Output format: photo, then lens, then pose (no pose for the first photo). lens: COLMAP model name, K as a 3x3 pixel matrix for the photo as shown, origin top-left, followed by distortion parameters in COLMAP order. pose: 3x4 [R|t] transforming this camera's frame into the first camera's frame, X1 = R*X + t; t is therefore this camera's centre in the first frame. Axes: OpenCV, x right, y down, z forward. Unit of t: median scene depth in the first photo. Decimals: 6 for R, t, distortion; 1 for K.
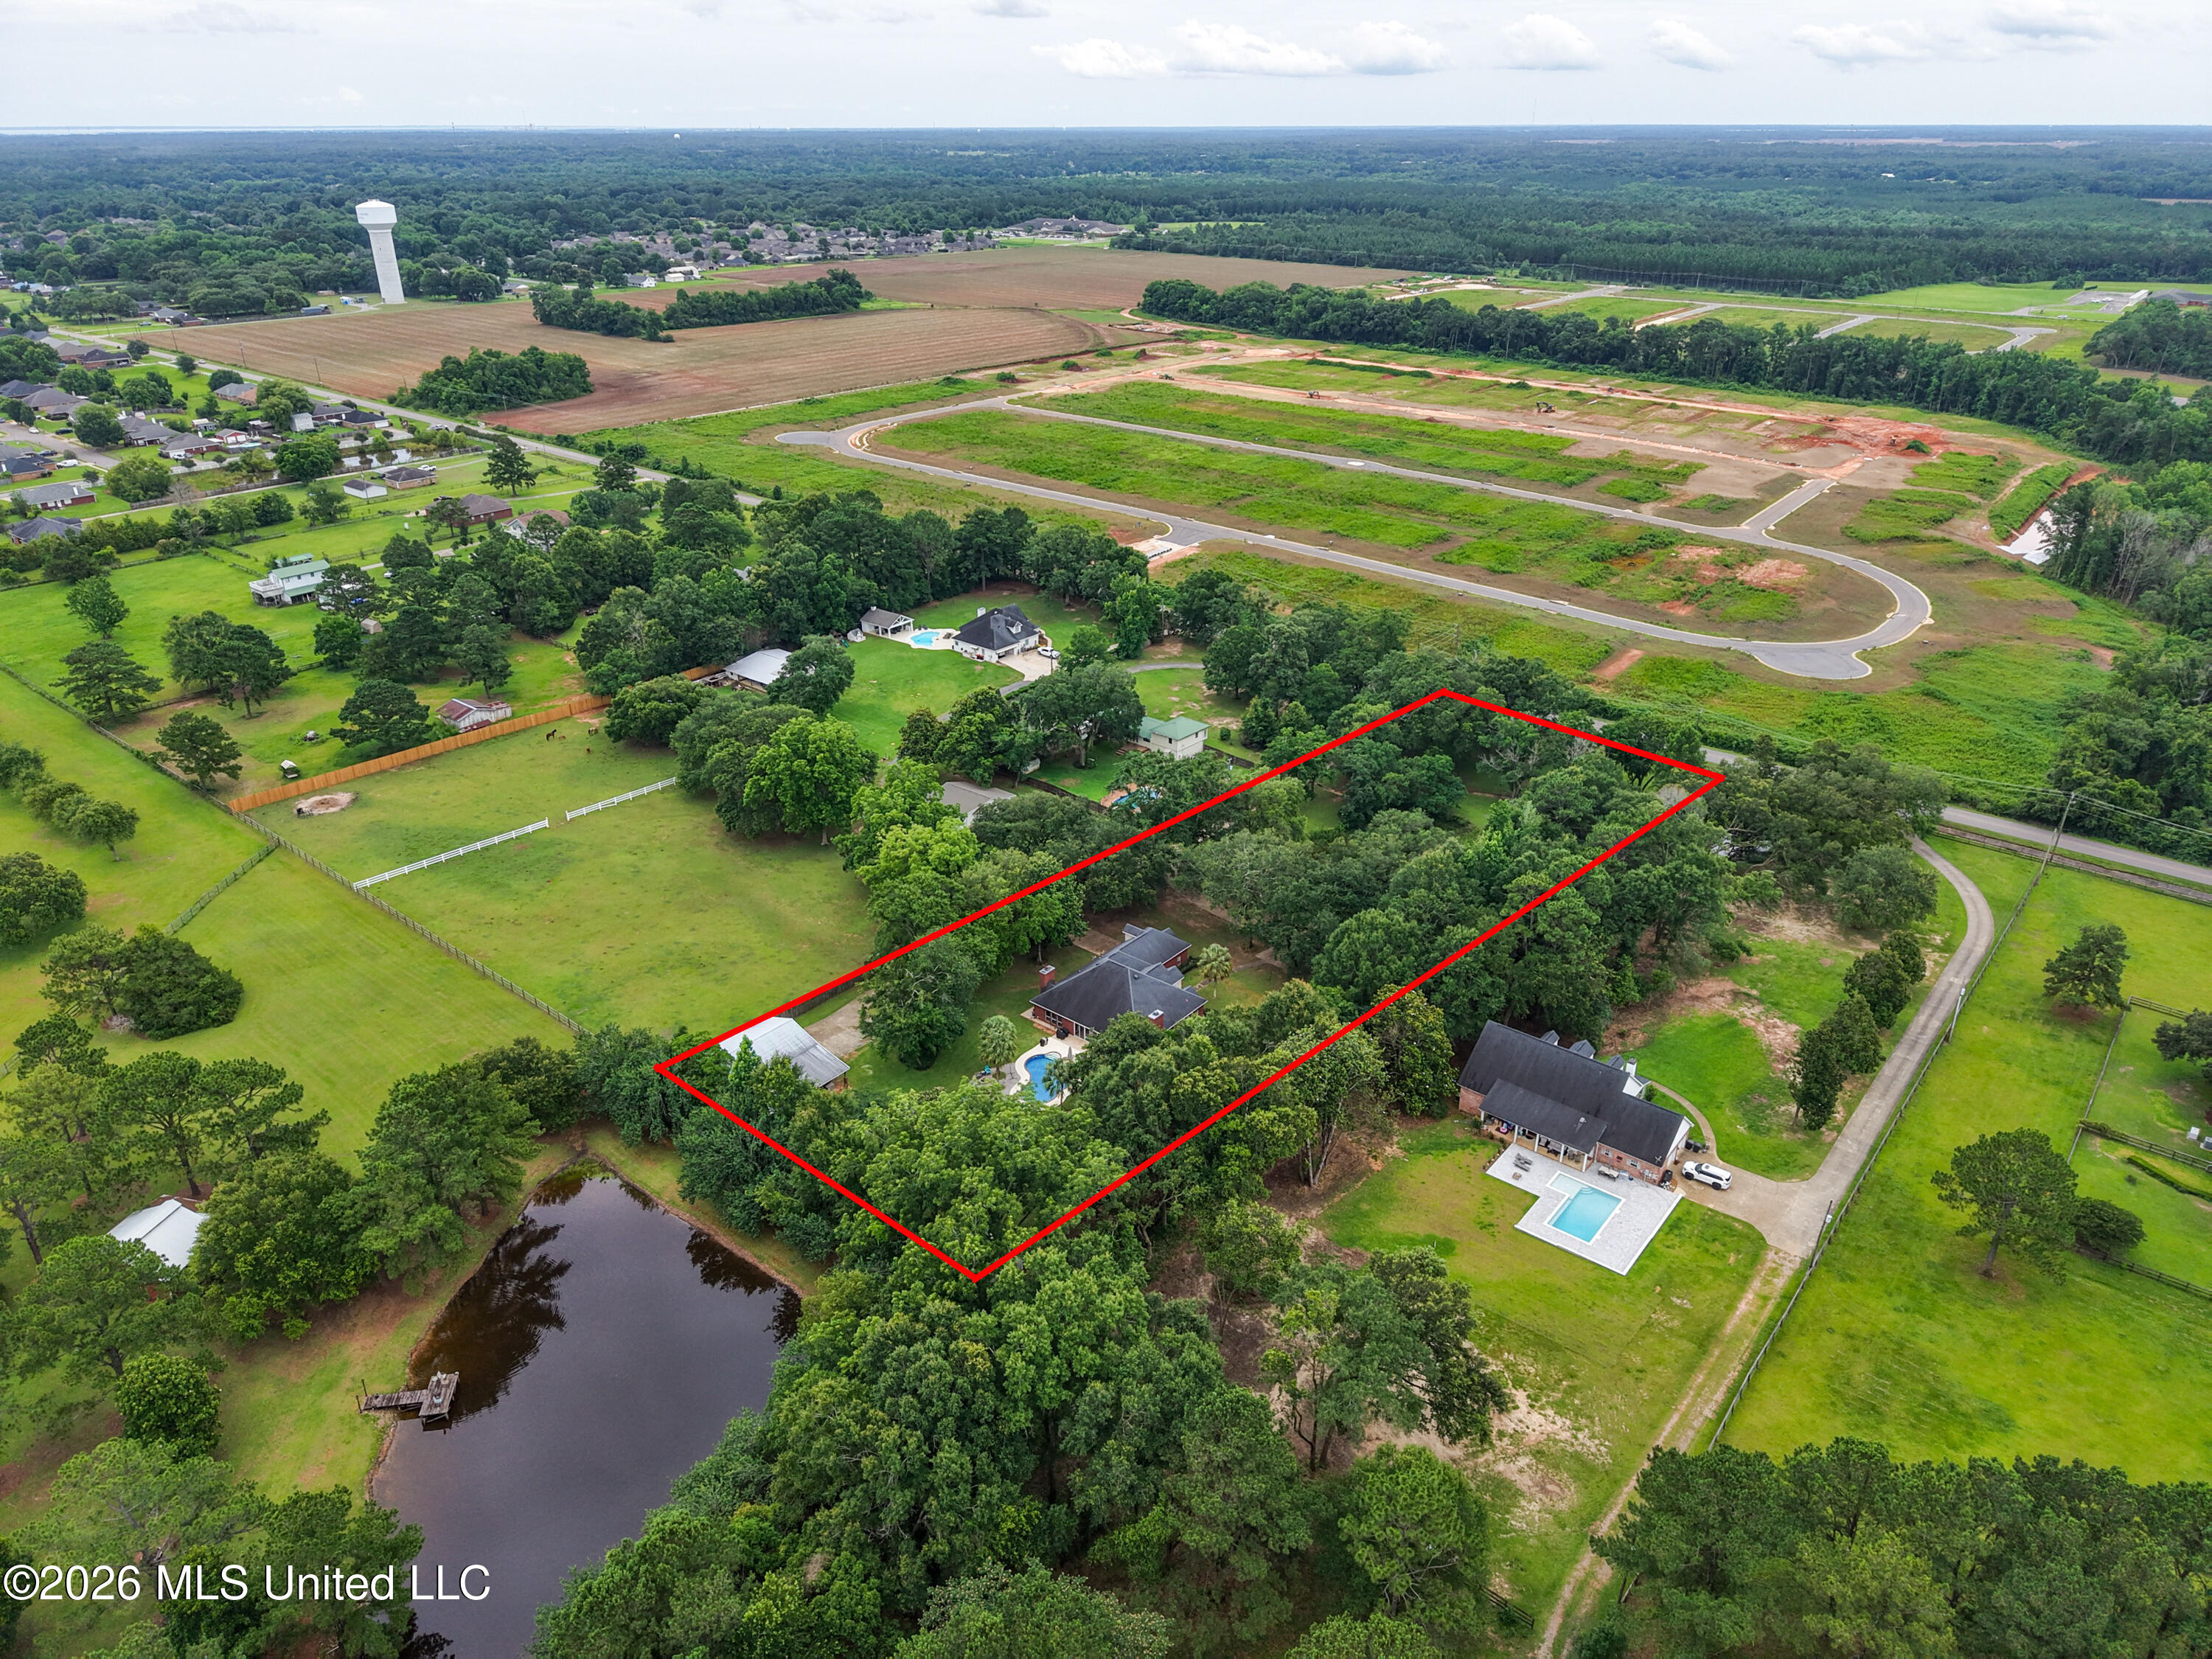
lens RADIAL K [[1446.0, 0, 1110.1], [0, 1446.0, 881.1], [0, 0, 1]] dist [0.019412, -0.016404]
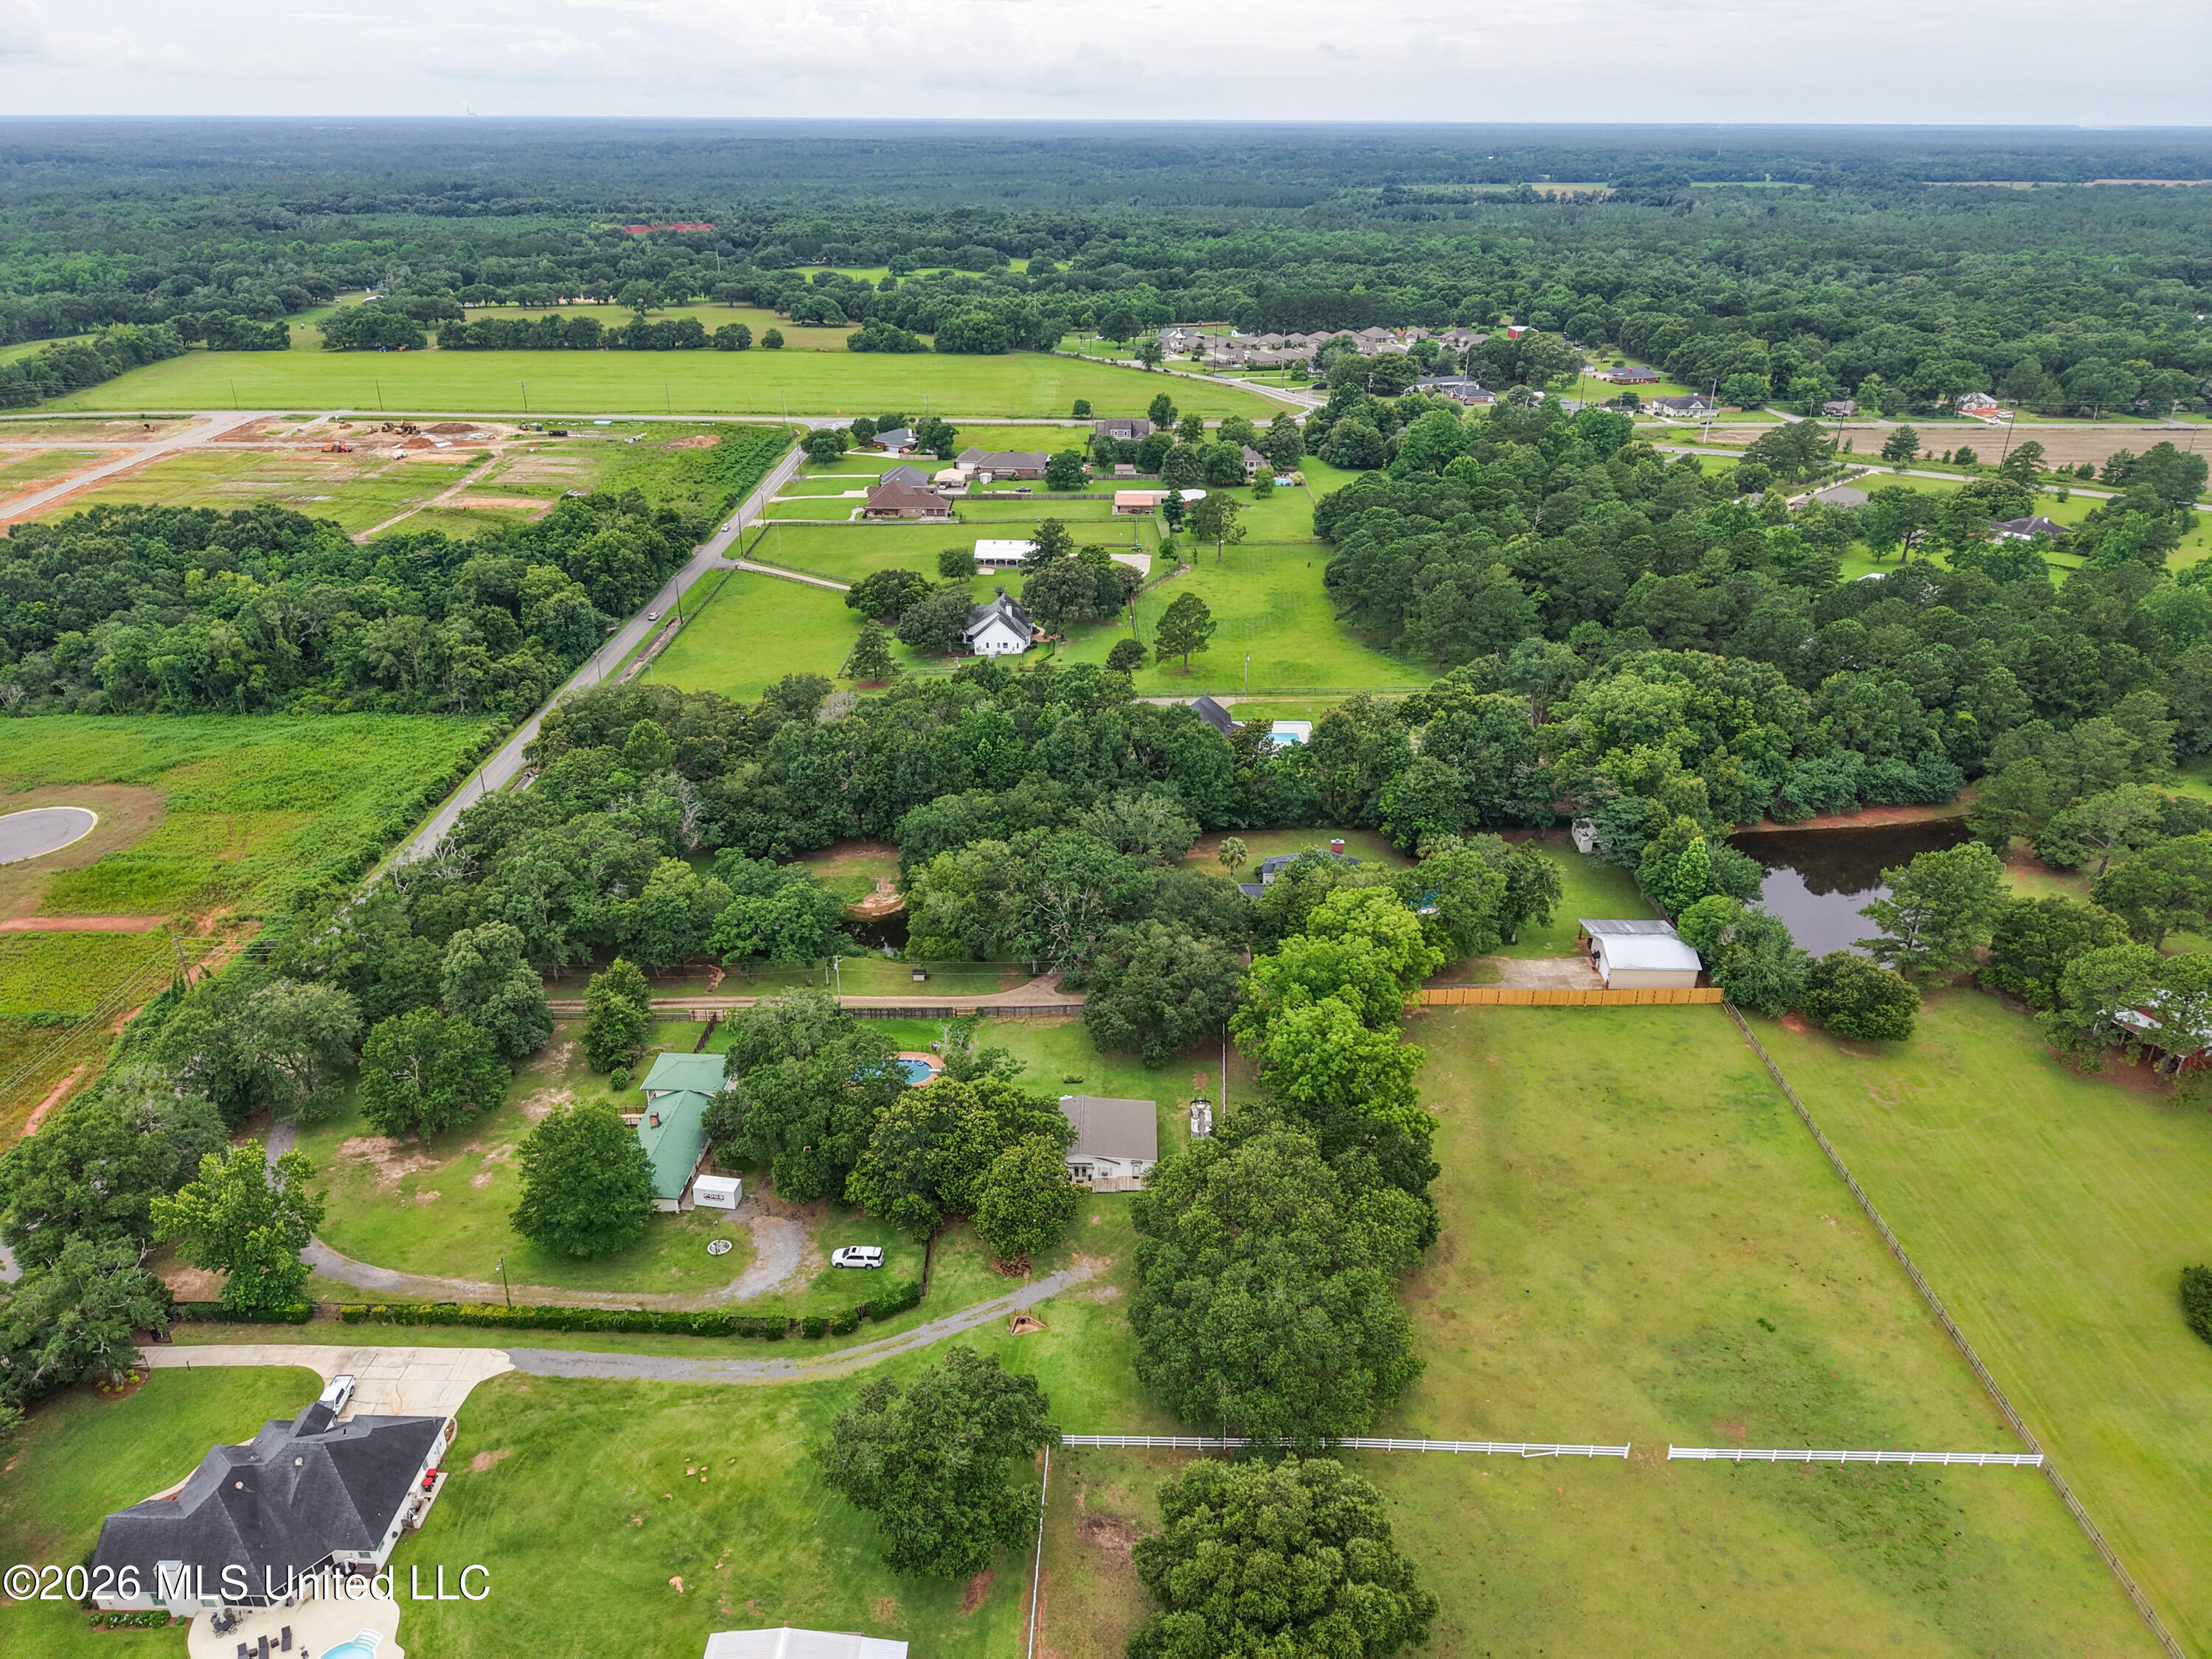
lens RADIAL K [[1471.8, 0, 1104.6], [0, 1471.8, 851.4], [0, 0, 1]] dist [0.011023, -0.009891]
pose [[-0.621701, -0.351908, 0.699750, -0.223278], [0.358419, 0.666542, 0.653649, -0.244711], [-0.696437, 0.657178, -0.288259, 0.460773]]
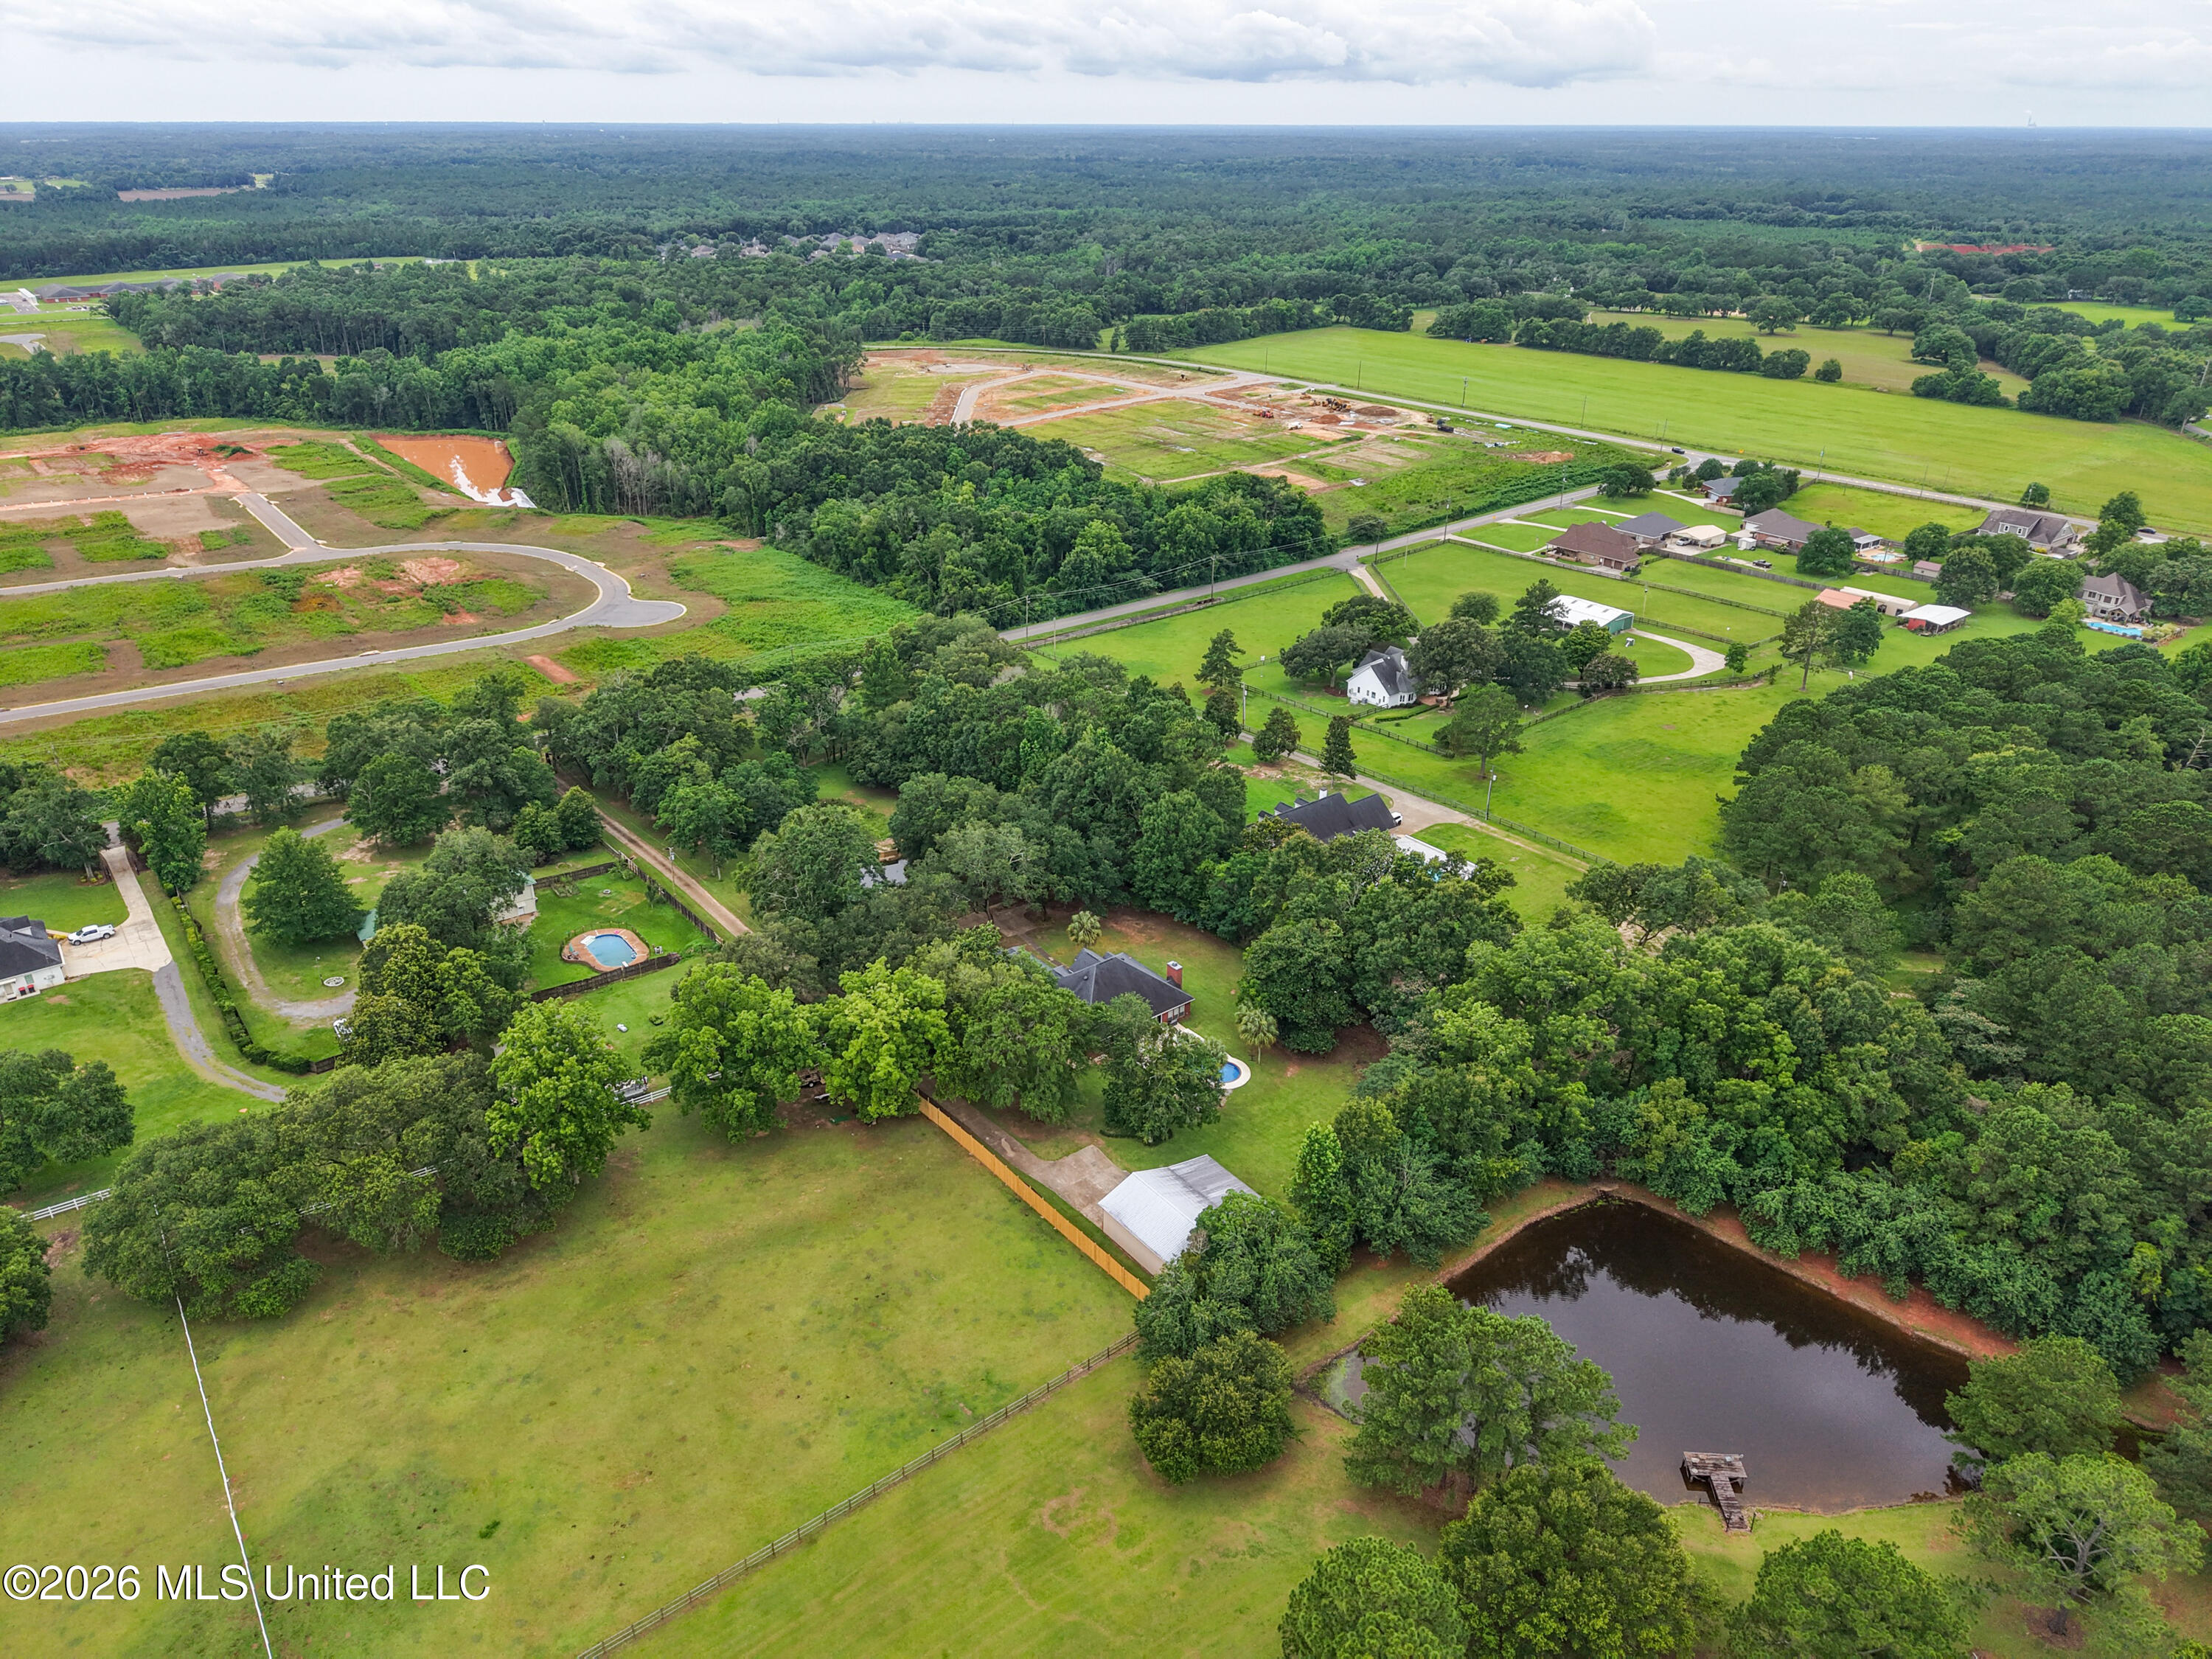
lens RADIAL K [[1448.8, 0, 1099.1], [0, 1448.8, 874.6], [0, 0, 1]] dist [0.018174, -0.016129]
pose [[0.214181, -0.448615, 0.867681, -0.264682], [0.450058, 0.833711, 0.319958, -0.099493], [-0.866934, 0.321978, 0.380468, 0.190836]]
